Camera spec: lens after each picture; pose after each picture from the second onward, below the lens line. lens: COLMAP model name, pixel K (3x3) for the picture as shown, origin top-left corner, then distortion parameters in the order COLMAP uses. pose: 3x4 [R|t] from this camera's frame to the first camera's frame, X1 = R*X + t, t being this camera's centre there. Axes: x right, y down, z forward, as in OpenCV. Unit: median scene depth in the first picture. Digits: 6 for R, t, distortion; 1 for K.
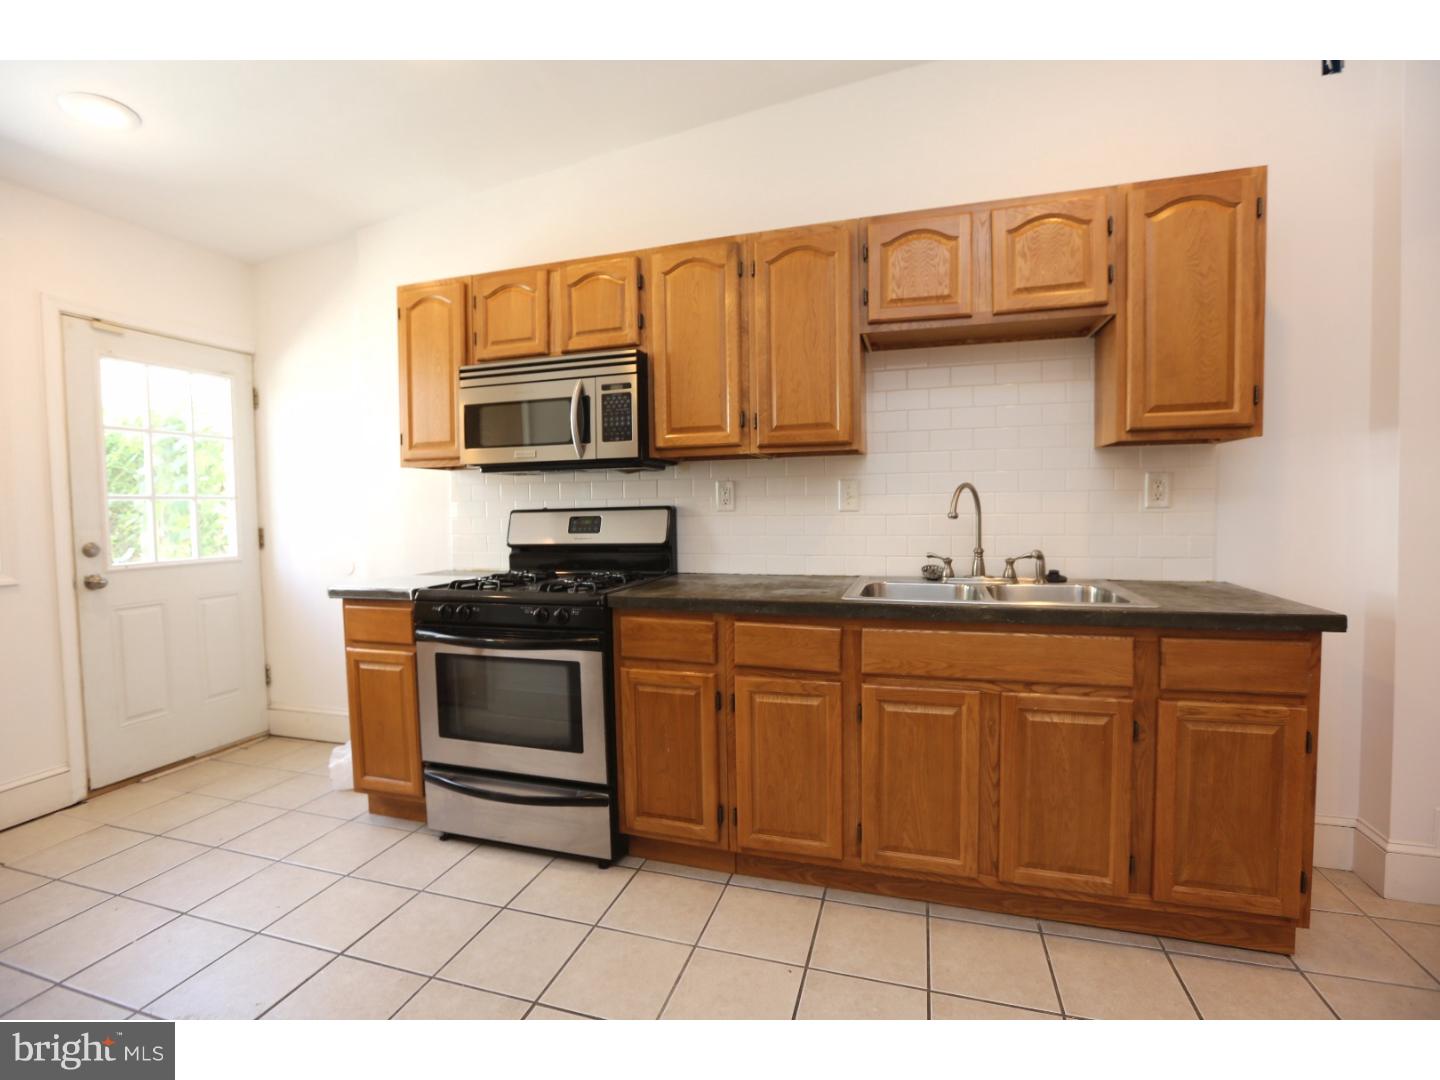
lens RADIAL K [[661.1, 0, 733.2], [0, 661.1, 537.9], [0, 0, 1]] dist [-0.040028, 0.008058]
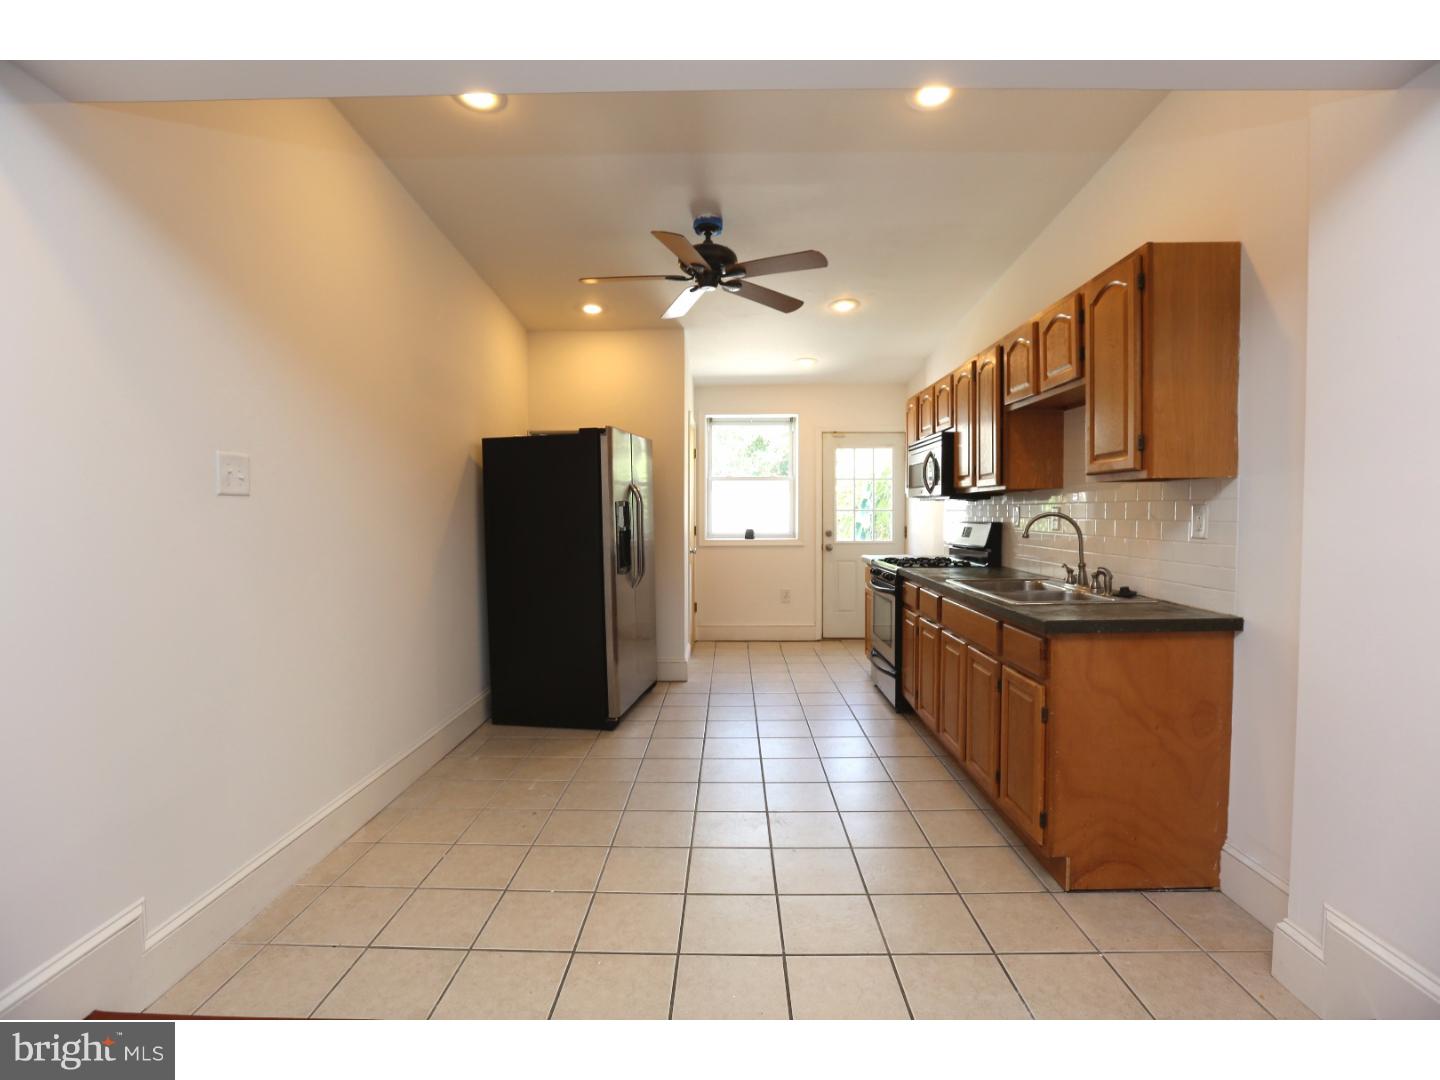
lens RADIAL K [[661.1, 0, 724.4], [0, 661.1, 532.9], [0, 0, 1]] dist [-0.040028, 0.008058]
pose [[0.280592, 0.043720, -0.958831, 1.408171], [-0.046456, 0.998410, 0.031929, -0.050672], [0.958702, 0.035585, 0.282177, -0.031167]]
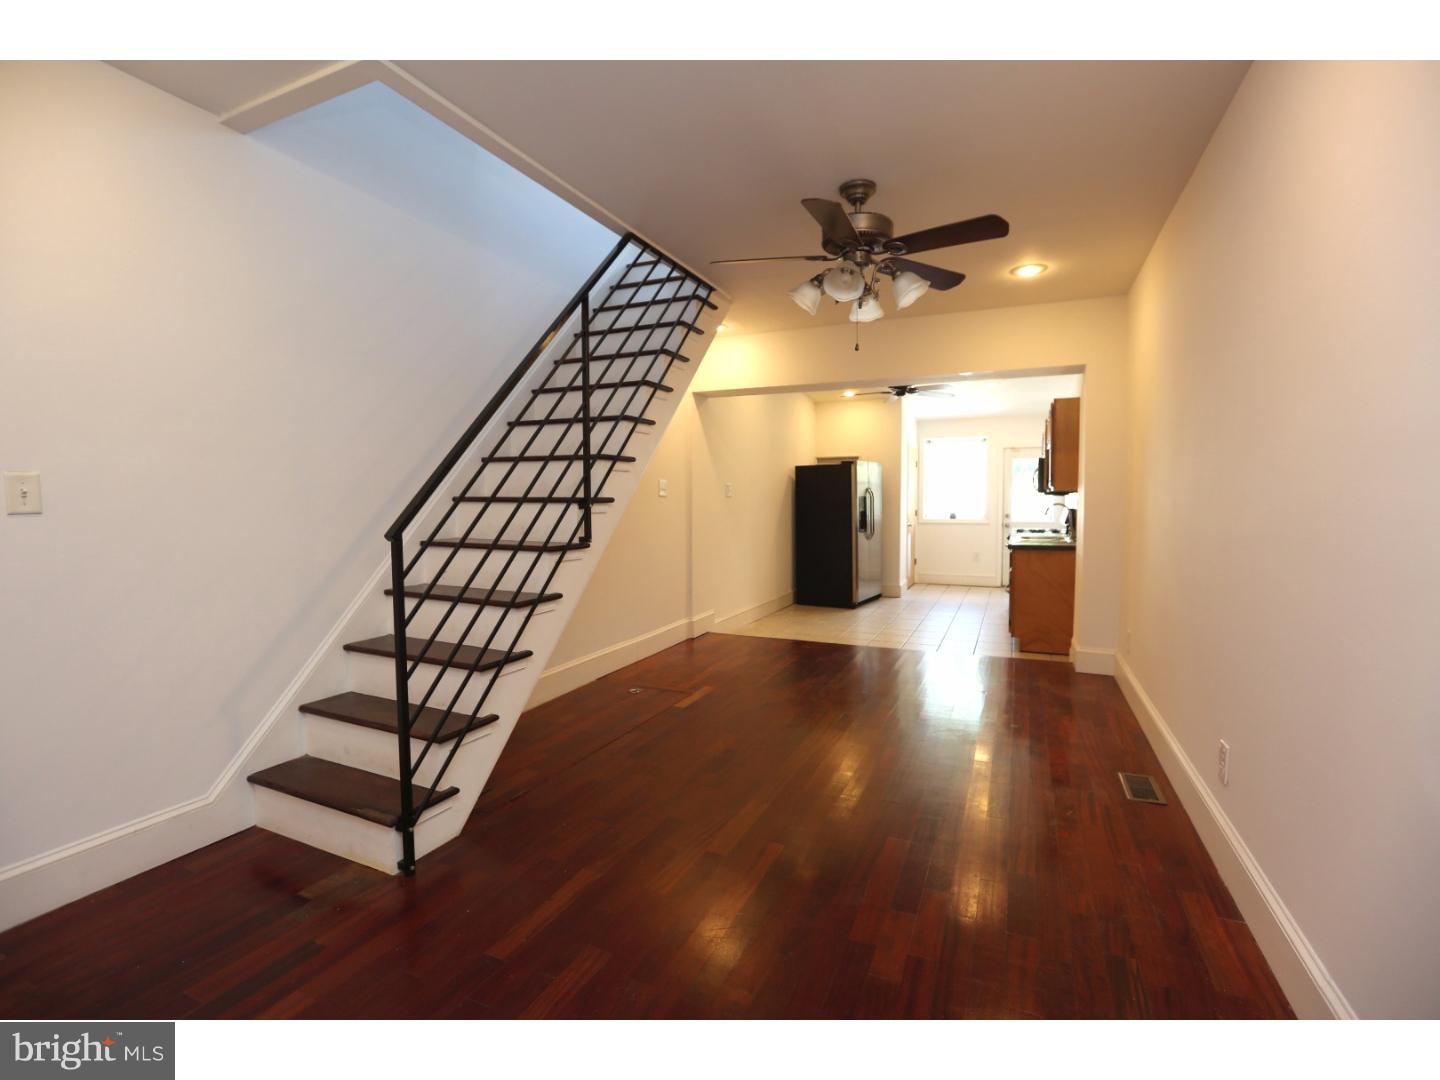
lens RADIAL K [[661.1, 0, 722.6], [0, 661.1, 532.4], [0, 0, 1]] dist [-0.040028, 0.008058]
pose [[-0.122522, 0.065213, -0.990321, 3.243227], [-0.044029, 0.996499, 0.071067, -0.091997], [0.991489, 0.052310, -0.119222, -0.106232]]
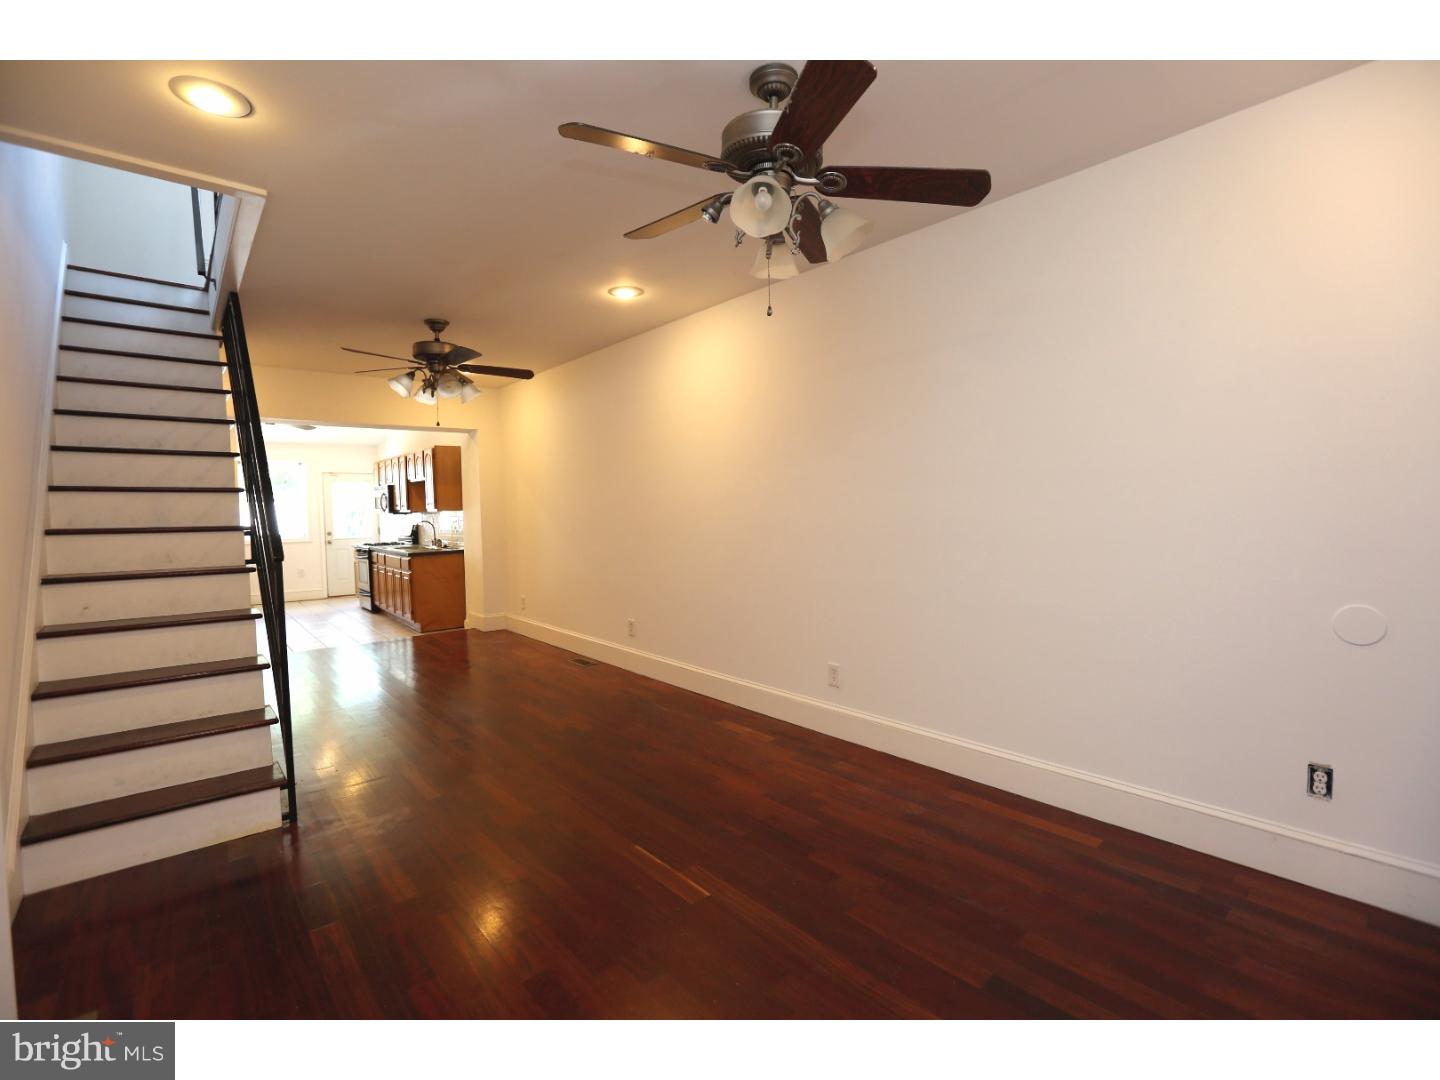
lens RADIAL K [[661.1, 0, 724.0], [0, 661.1, 529.8], [0, 0, 1]] dist [-0.040028, 0.008058]
pose [[0.842859, 0.016475, -0.537883, 3.719568], [-0.016345, 0.999854, 0.005013, -0.073944], [0.537887, 0.004566, 0.843005, -1.224624]]
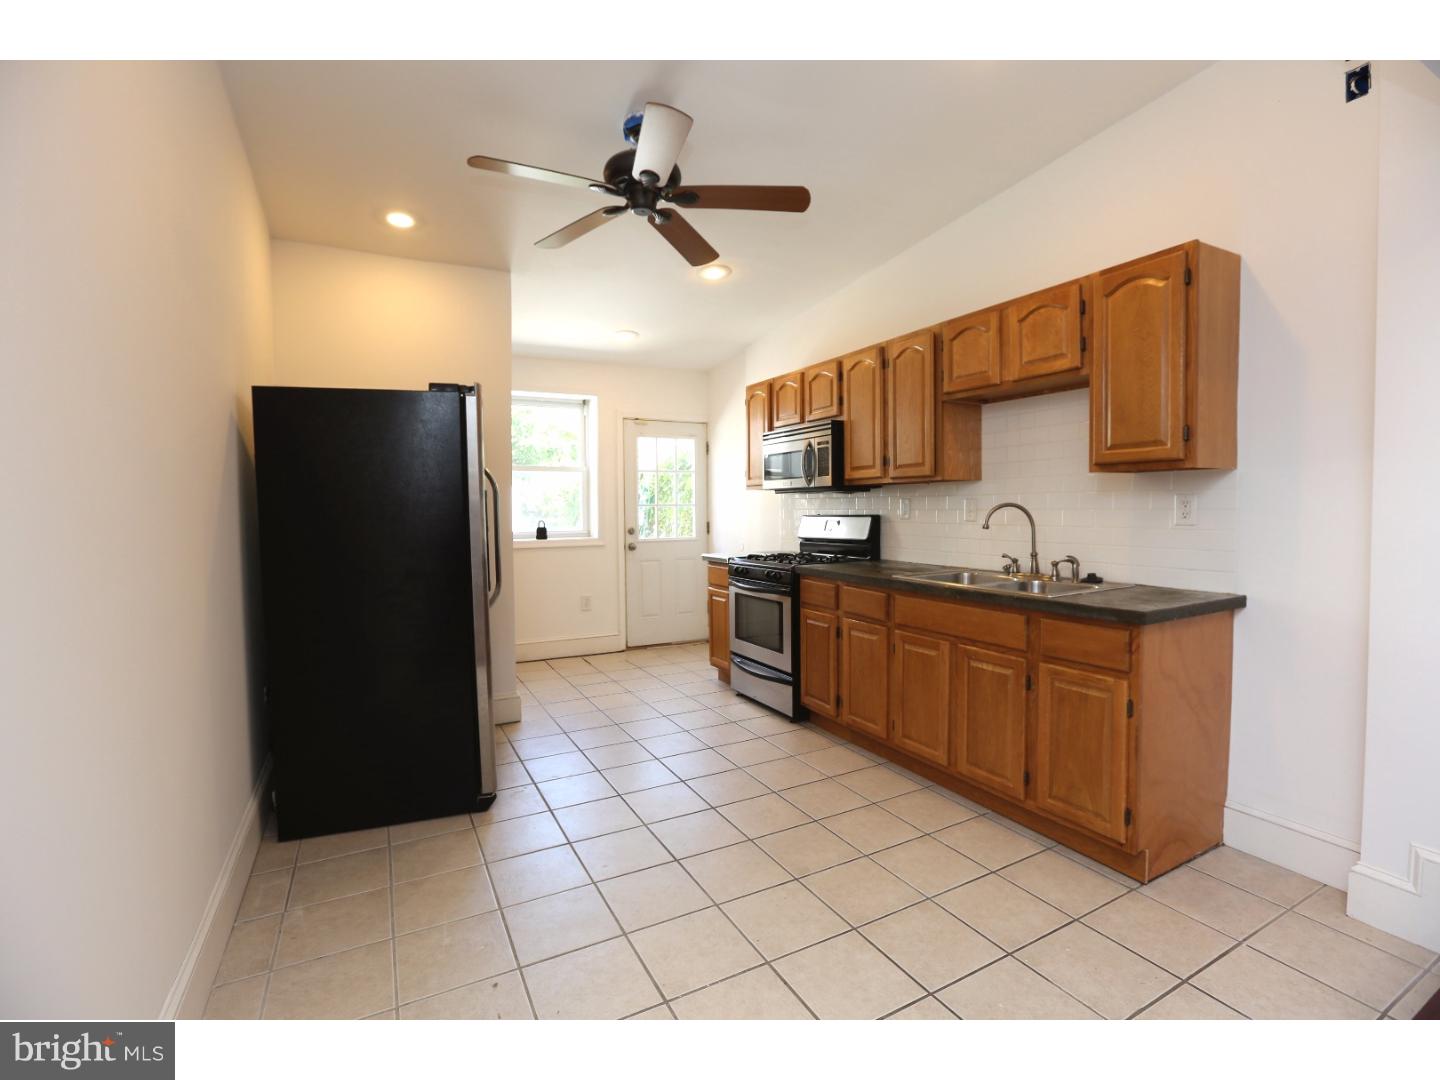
lens RADIAL K [[661.1, 0, 726.3], [0, 661.1, 535.9], [0, 0, 1]] dist [-0.040028, 0.008058]
pose [[0.711598, 0.038120, -0.701552, 0.860673], [-0.035264, 0.999206, 0.018525, -0.019167], [0.701702, 0.011557, 0.712377, -0.367356]]
